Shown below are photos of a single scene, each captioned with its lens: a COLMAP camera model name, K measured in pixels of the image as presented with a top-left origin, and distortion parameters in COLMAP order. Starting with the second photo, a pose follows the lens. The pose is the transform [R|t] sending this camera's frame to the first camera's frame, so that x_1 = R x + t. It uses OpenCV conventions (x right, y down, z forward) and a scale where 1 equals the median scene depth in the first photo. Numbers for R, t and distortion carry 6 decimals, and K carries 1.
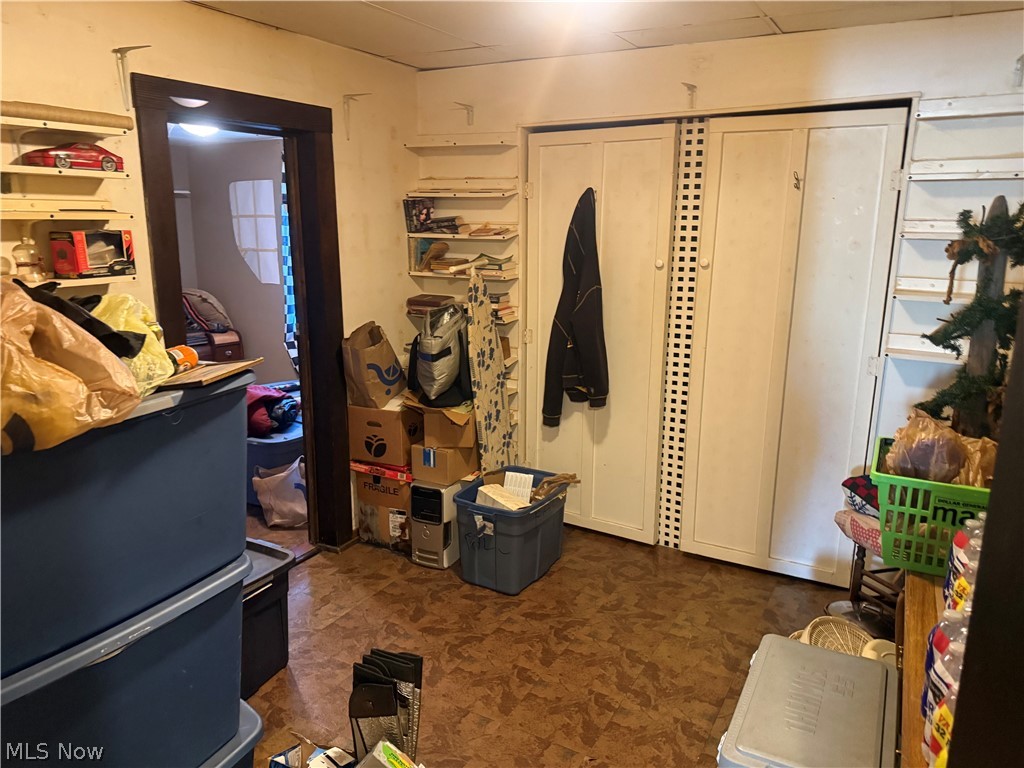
lens RADIAL K [[710.9, 0, 512.0], [0, 710.9, 384.0], [0, 0, 1]] dist [0.000400, -0.000532]
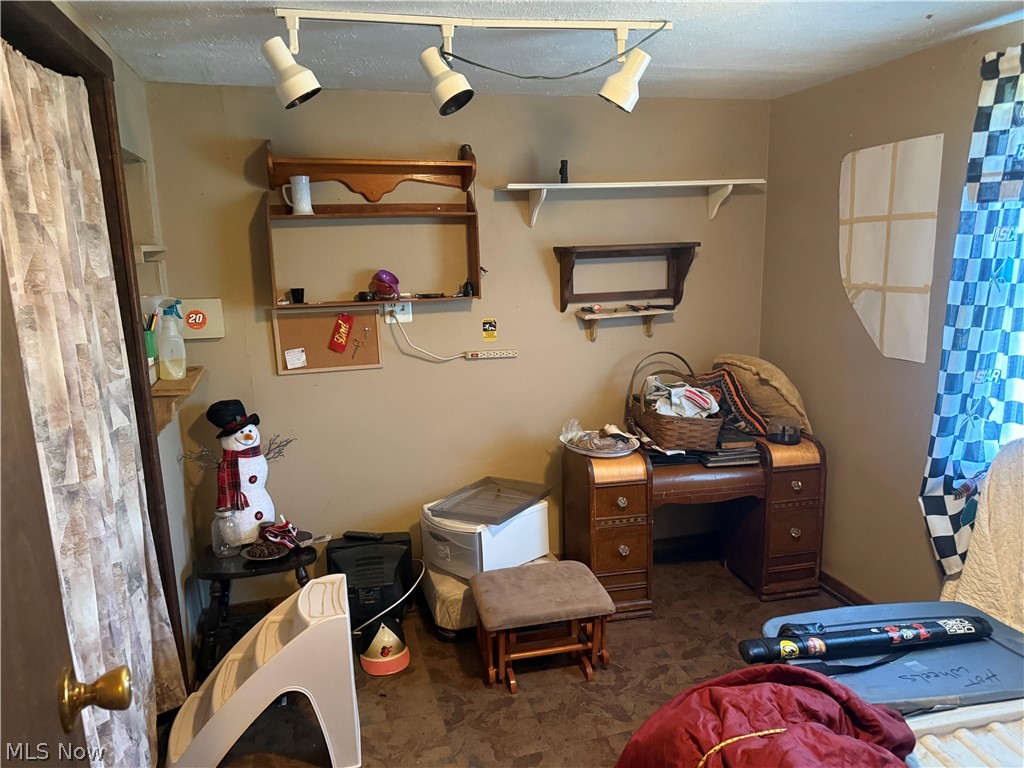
lens RADIAL K [[710.9, 0, 512.0], [0, 710.9, 384.0], [0, 0, 1]] dist [0.000400, -0.000532]
pose [[0.701263, 0.108499, -0.704598, -0.189910], [-0.127931, 0.991459, 0.025347, -0.105111], [0.701330, 0.072365, 0.709154, 0.490682]]
